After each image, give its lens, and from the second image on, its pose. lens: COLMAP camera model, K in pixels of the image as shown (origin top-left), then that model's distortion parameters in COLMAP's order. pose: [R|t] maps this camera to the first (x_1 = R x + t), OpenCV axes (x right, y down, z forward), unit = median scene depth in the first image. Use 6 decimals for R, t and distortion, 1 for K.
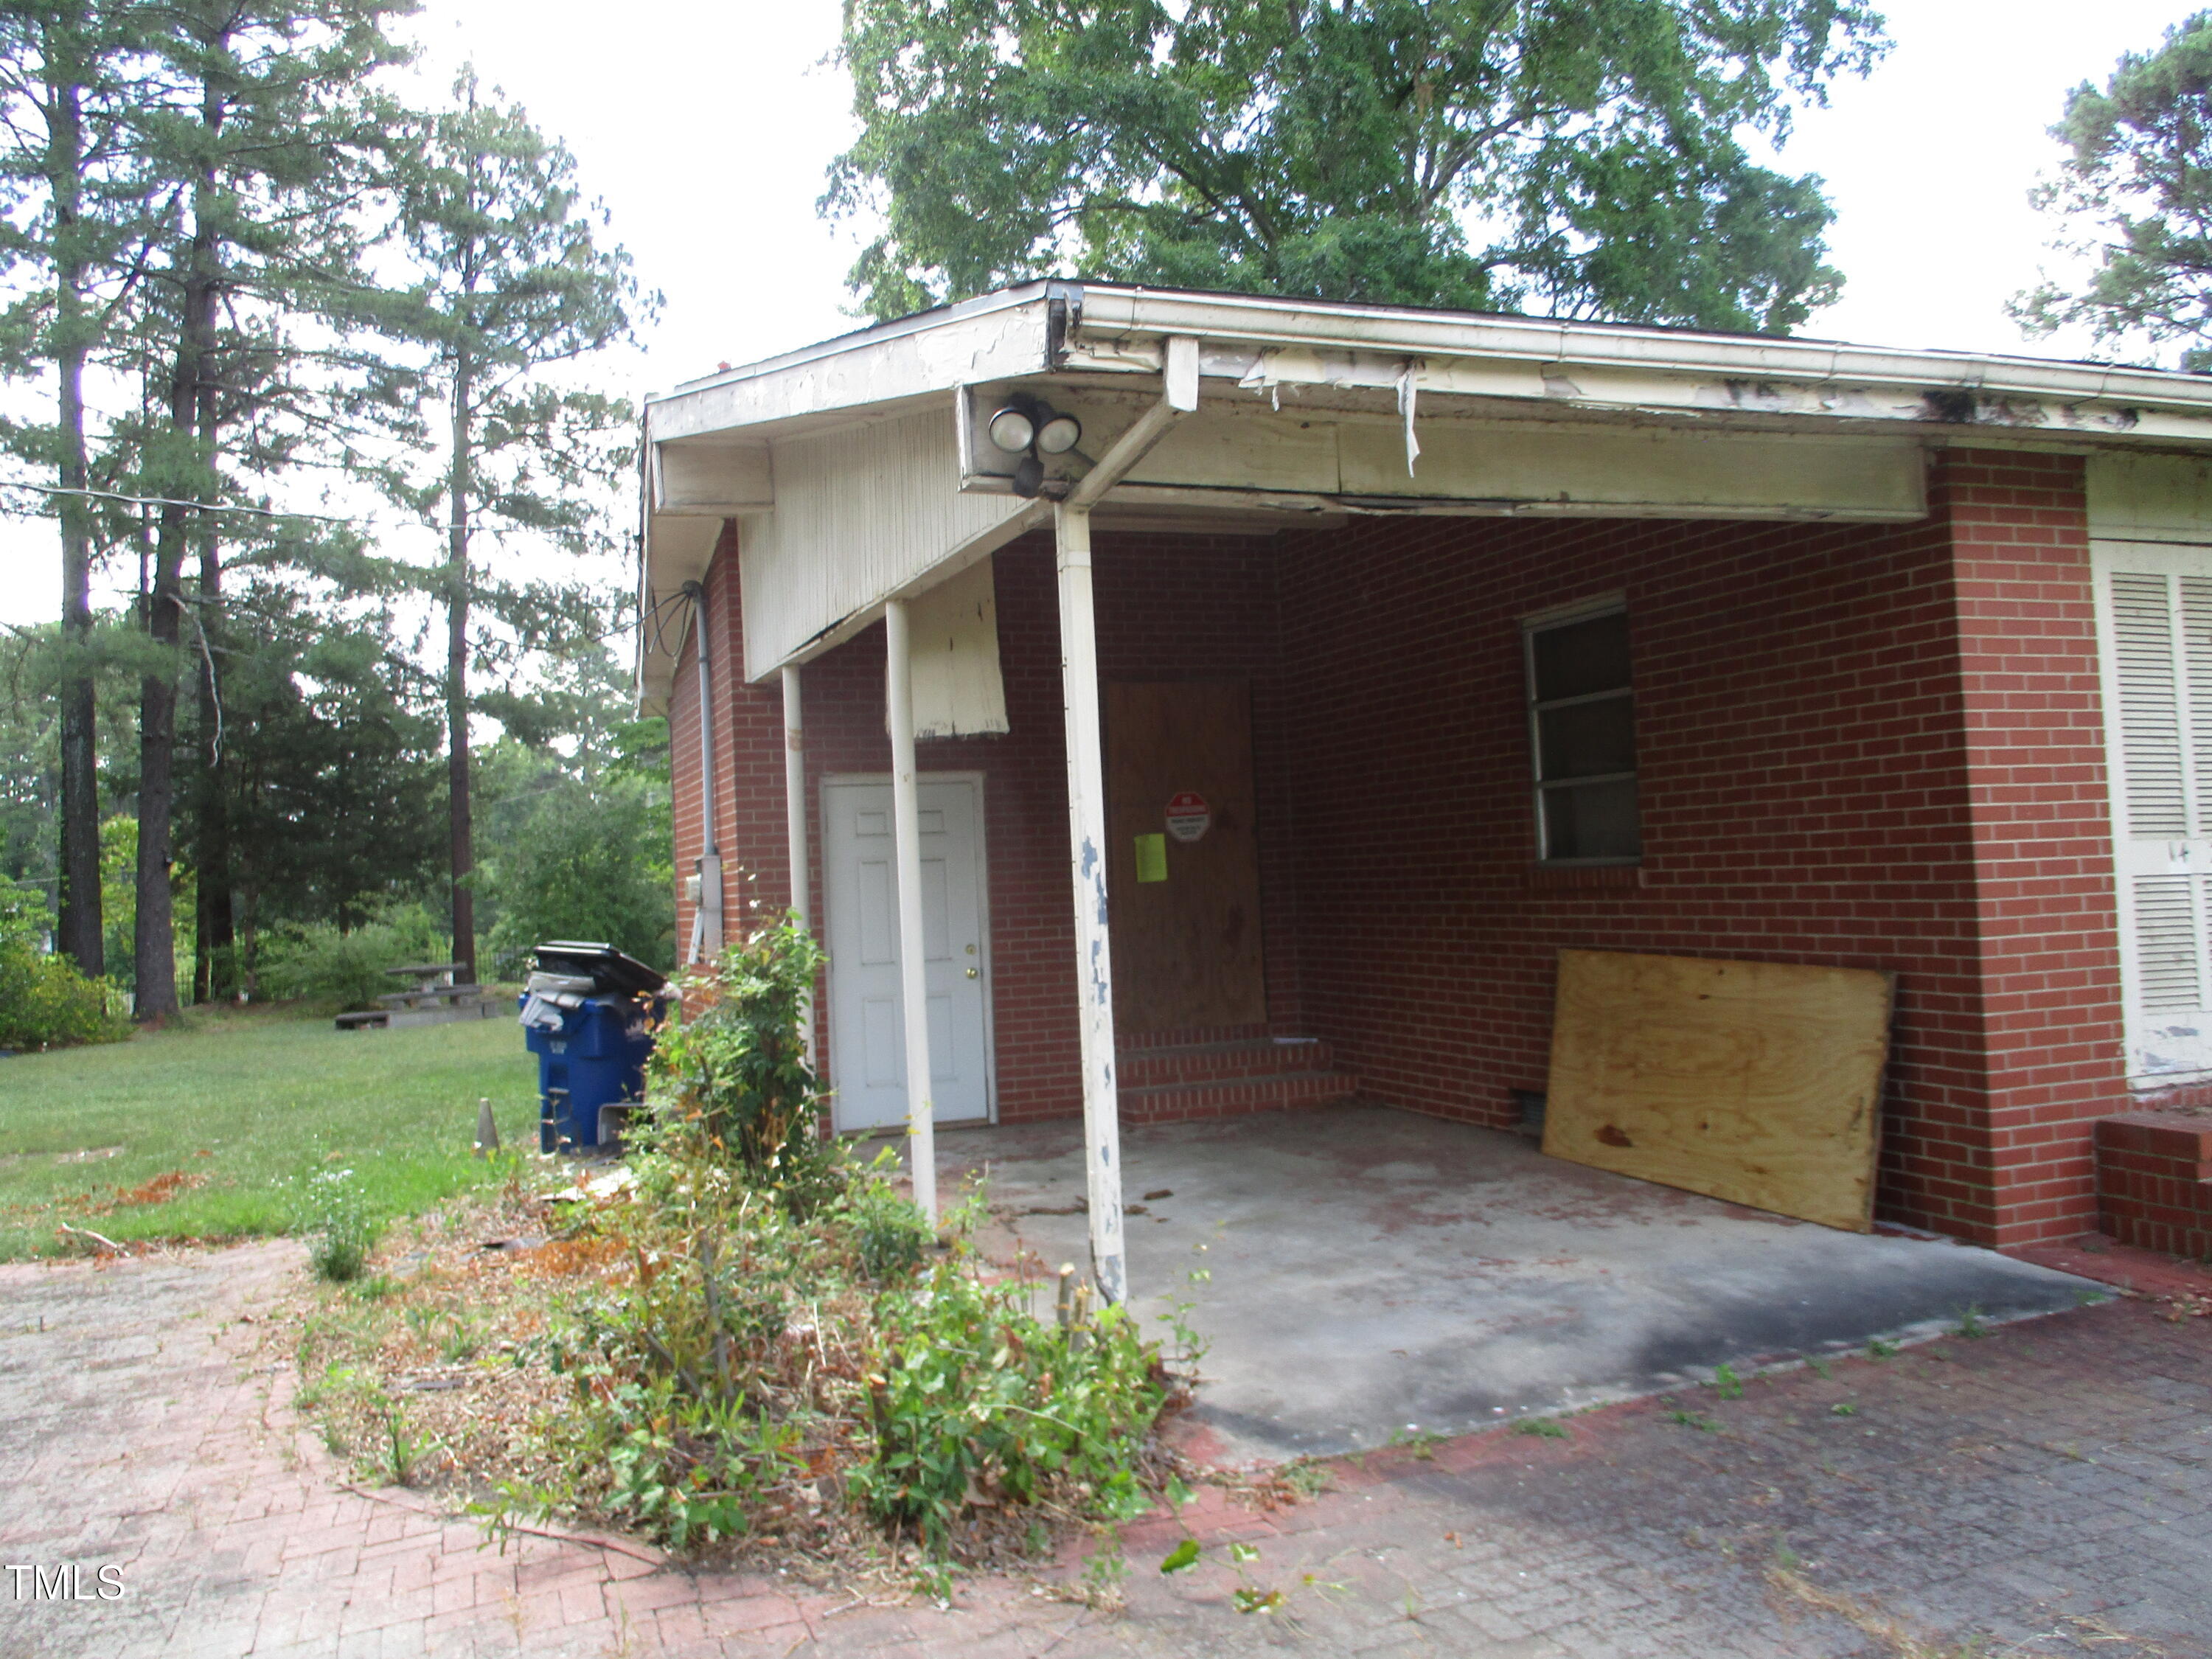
lens RADIAL K [[1843.1, 0, 1112.5], [0, 1843.1, 784.3], [0, 0, 1]] dist [-0.039191, 0.007913]
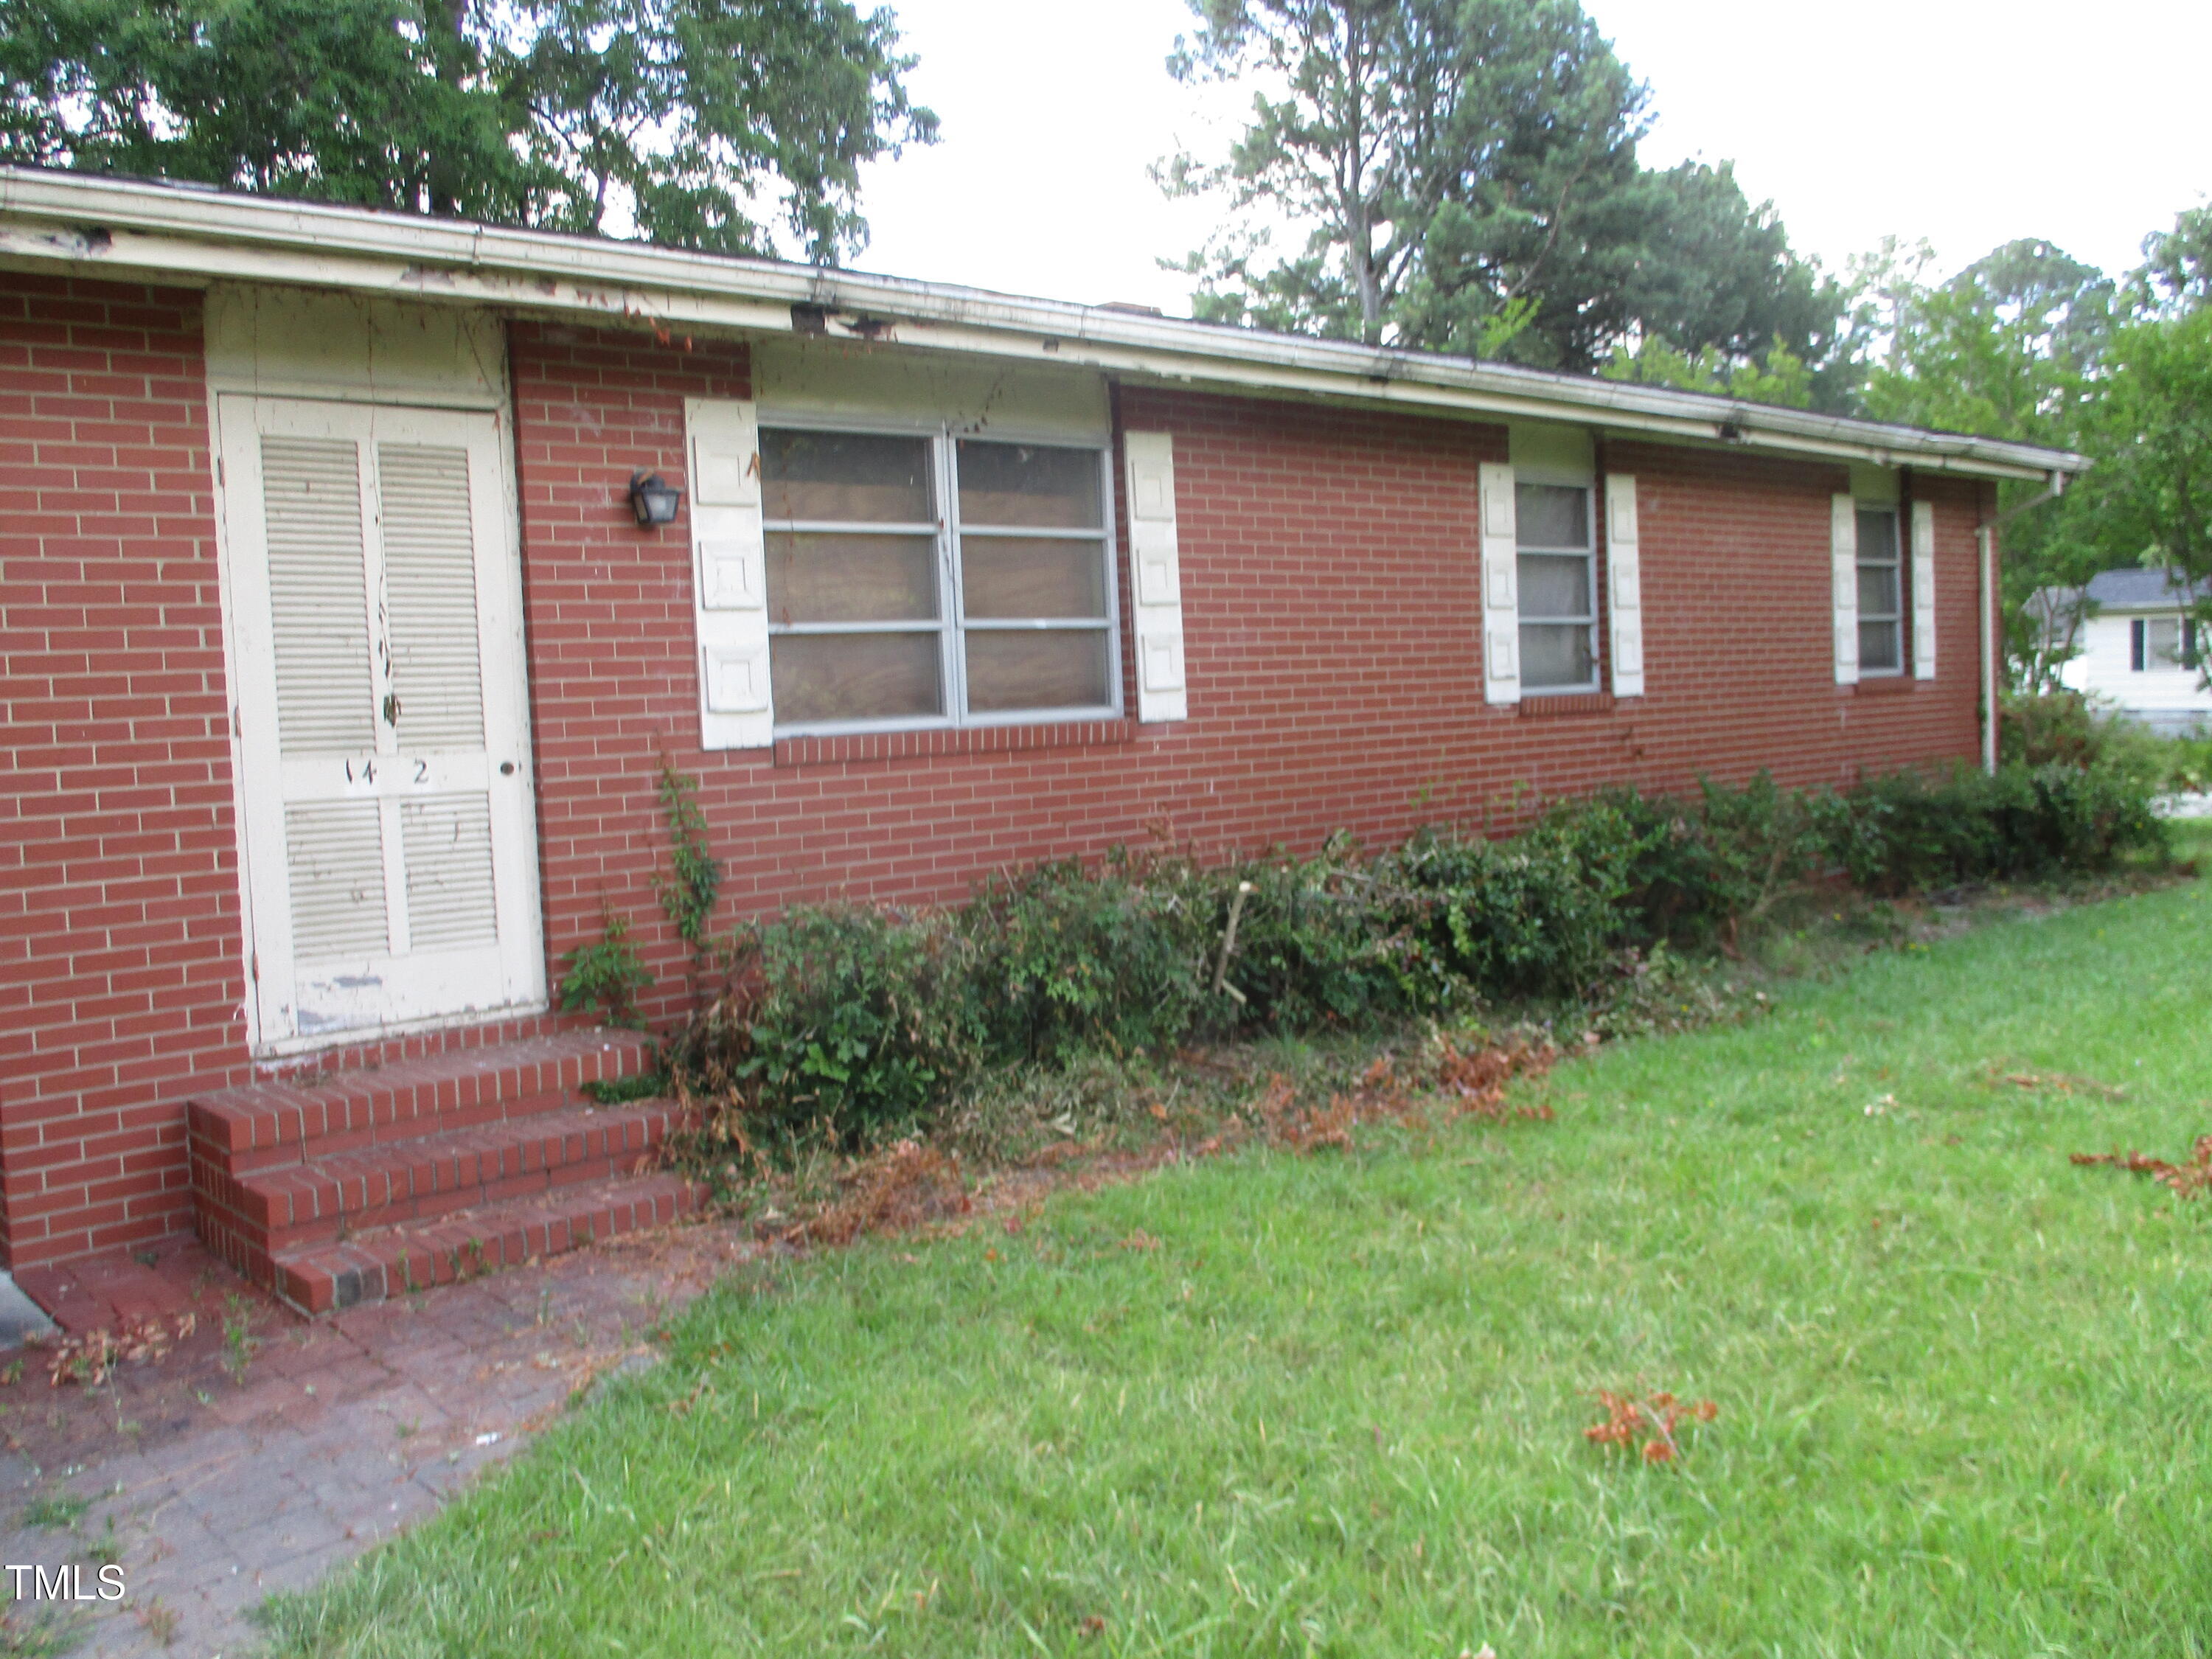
lens RADIAL K [[1843.1, 0, 1112.5], [0, 1843.1, 784.3], [0, 0, 1]] dist [-0.039191, 0.007913]
pose [[0.930144, -0.014272, 0.366917, 0.601462], [-0.019341, 0.995953, 0.087770, -0.039194], [-0.366685, -0.088736, 0.926104, 0.078444]]
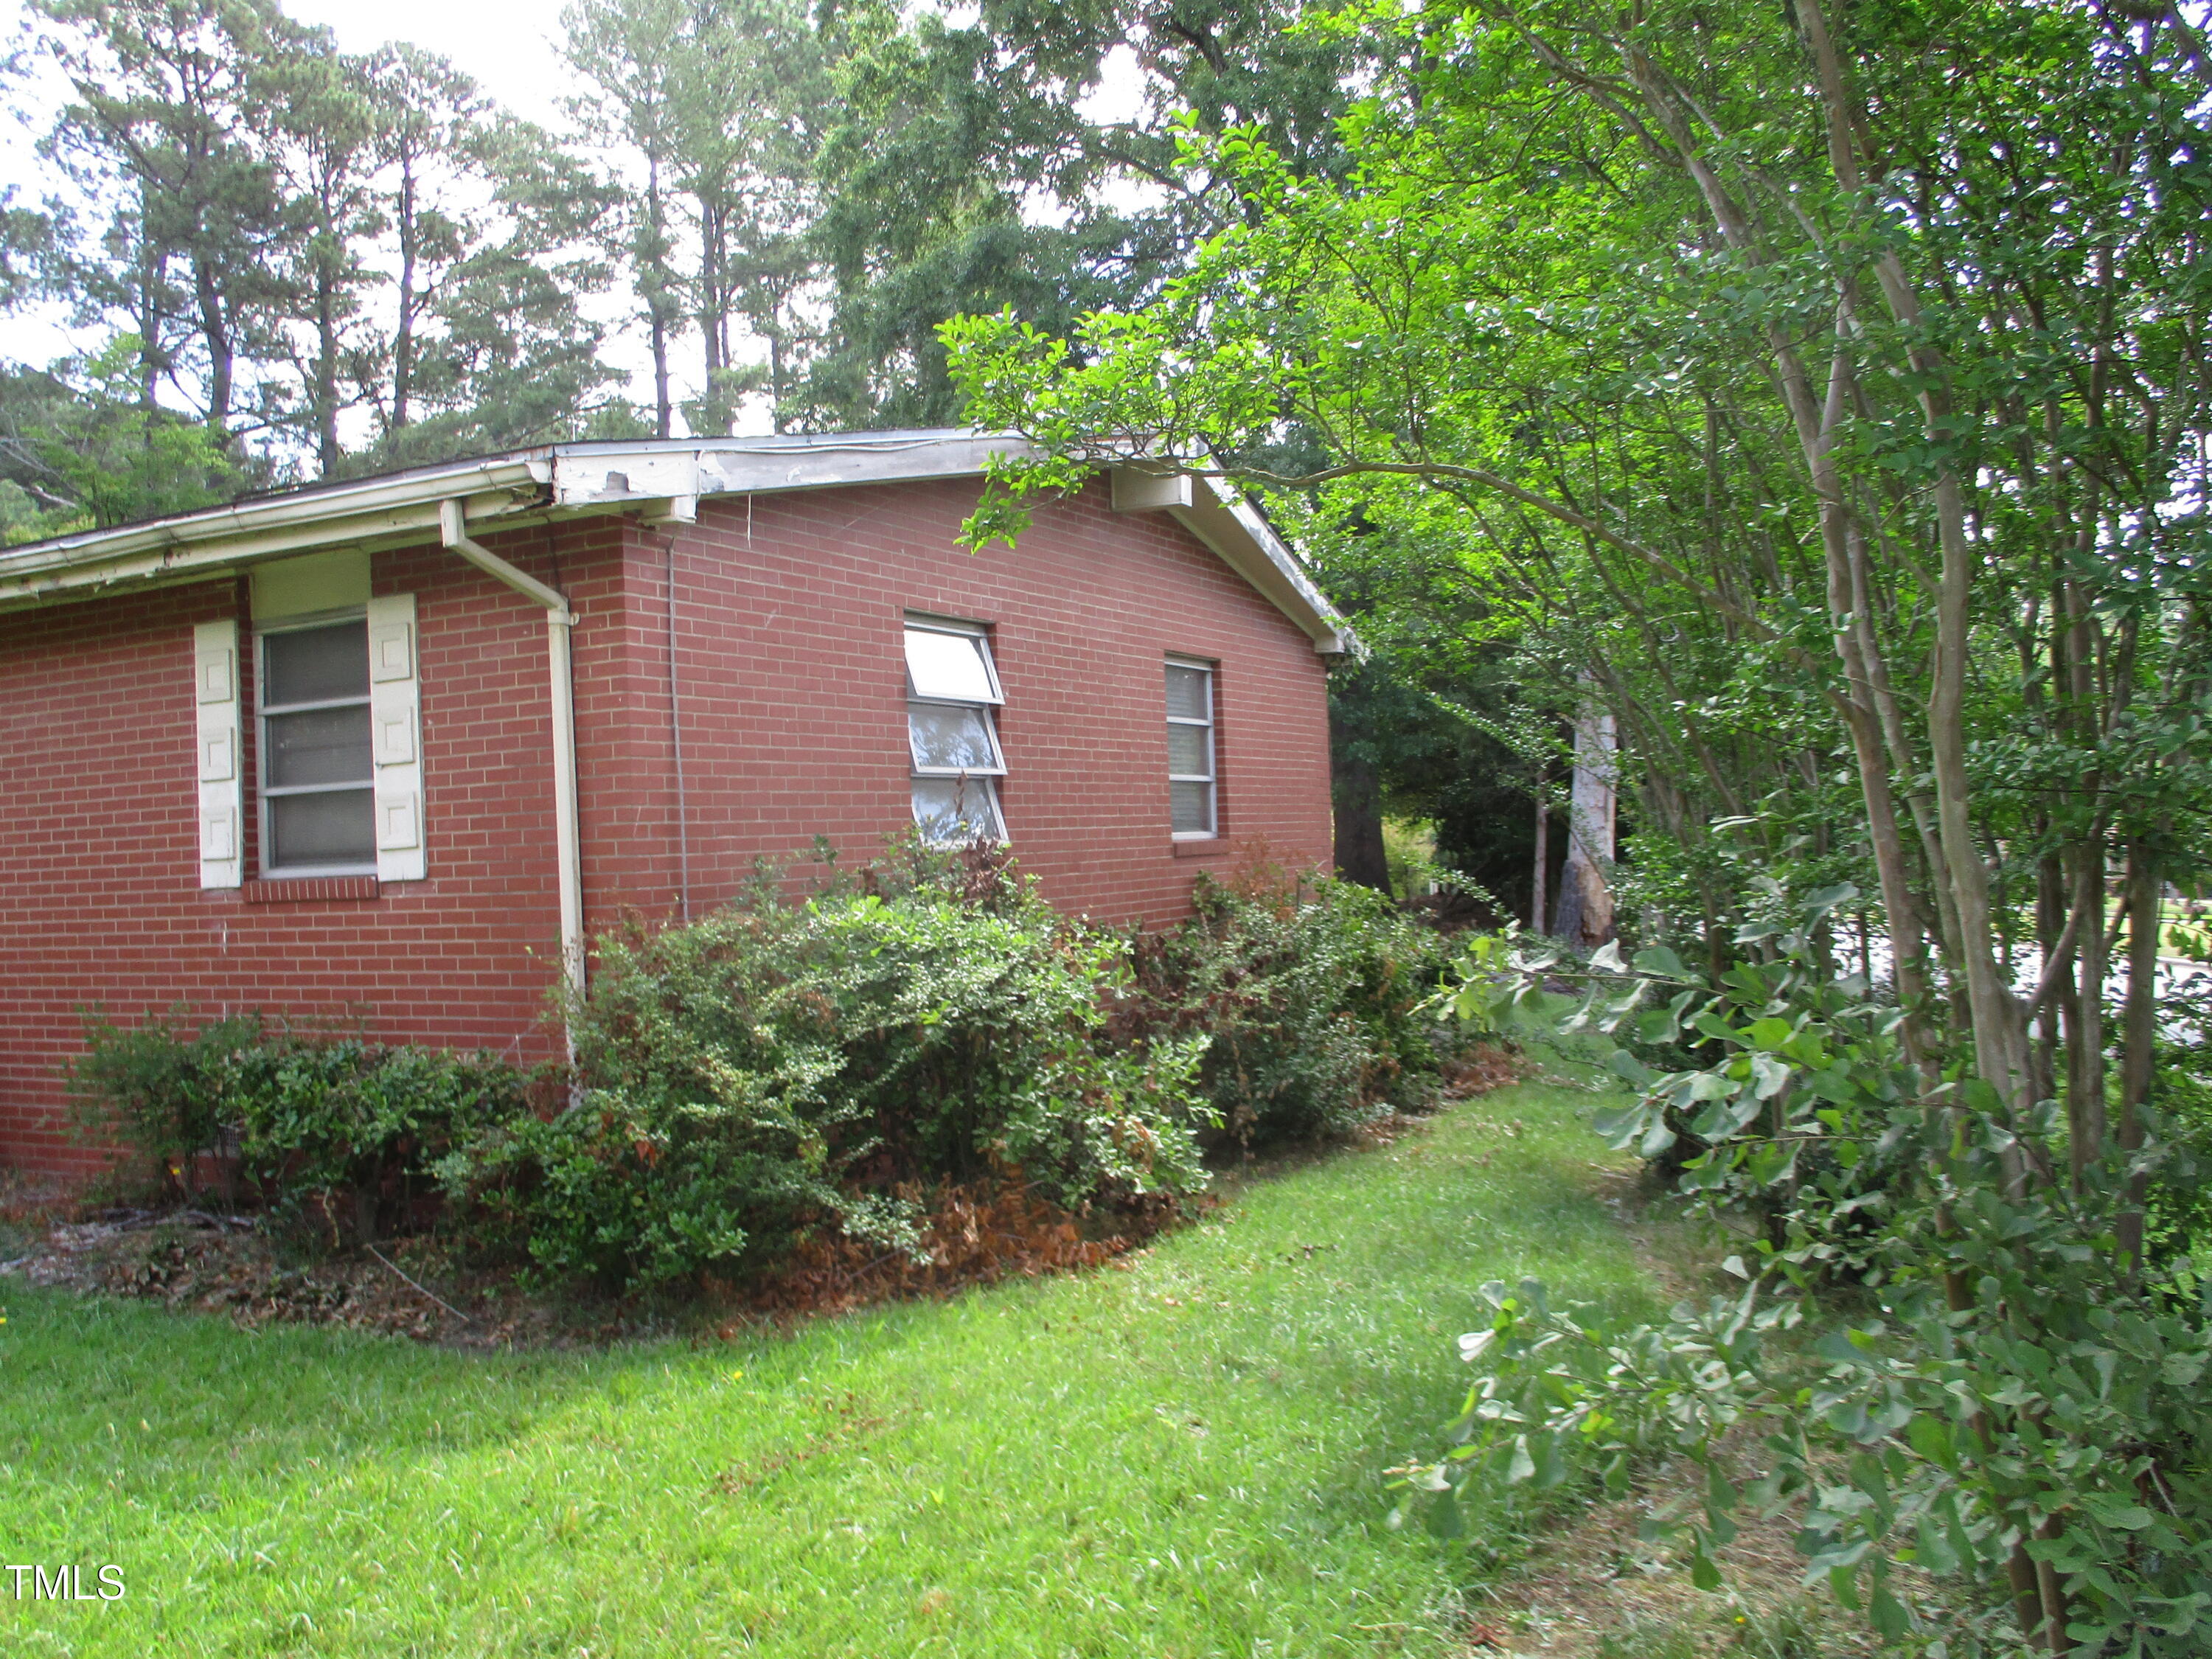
lens RADIAL K [[1843.1, 0, 1112.5], [0, 1843.1, 784.3], [0, 0, 1]] dist [-0.039191, 0.007913]
pose [[0.680104, -0.004617, -0.733101, 3.301798], [0.068402, 0.996018, 0.057185, -0.096424], [0.729917, -0.089038, 0.677712, 1.100379]]
